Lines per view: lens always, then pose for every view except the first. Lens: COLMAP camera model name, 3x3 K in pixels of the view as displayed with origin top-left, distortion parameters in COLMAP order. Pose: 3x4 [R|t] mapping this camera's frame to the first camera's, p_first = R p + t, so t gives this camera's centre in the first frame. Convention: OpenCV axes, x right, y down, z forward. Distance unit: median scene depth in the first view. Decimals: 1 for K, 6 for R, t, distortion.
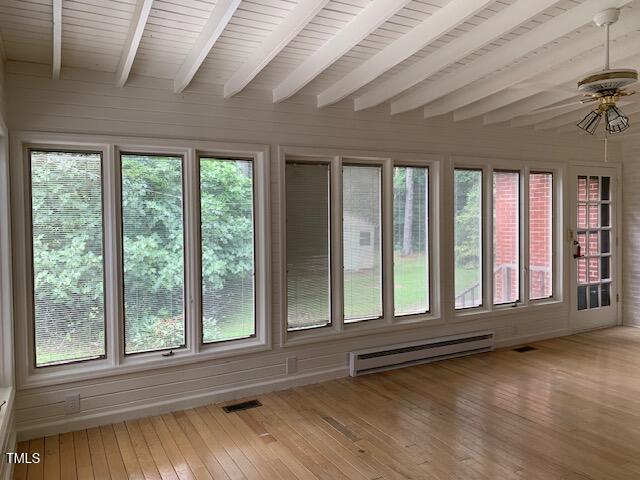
lens RADIAL K [[487.7, 0, 320.7], [0, 487.7, 236.0], [0, 0, 1]] dist [0.041442, -0.095411]
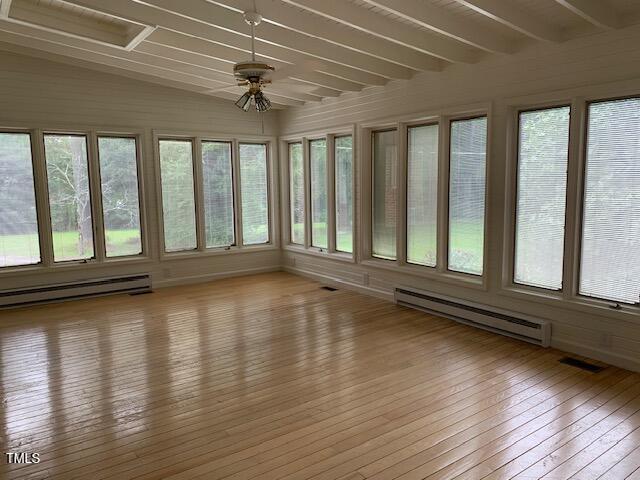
lens RADIAL K [[487.7, 0, 320.7], [0, 487.7, 236.0], [0, 0, 1]] dist [0.041442, -0.095411]
pose [[0.141880, 0.136515, -0.980425, 1.158561], [-0.020244, 0.990638, 0.135007, -0.041009], [0.989677, 0.000693, 0.143315, 0.604288]]
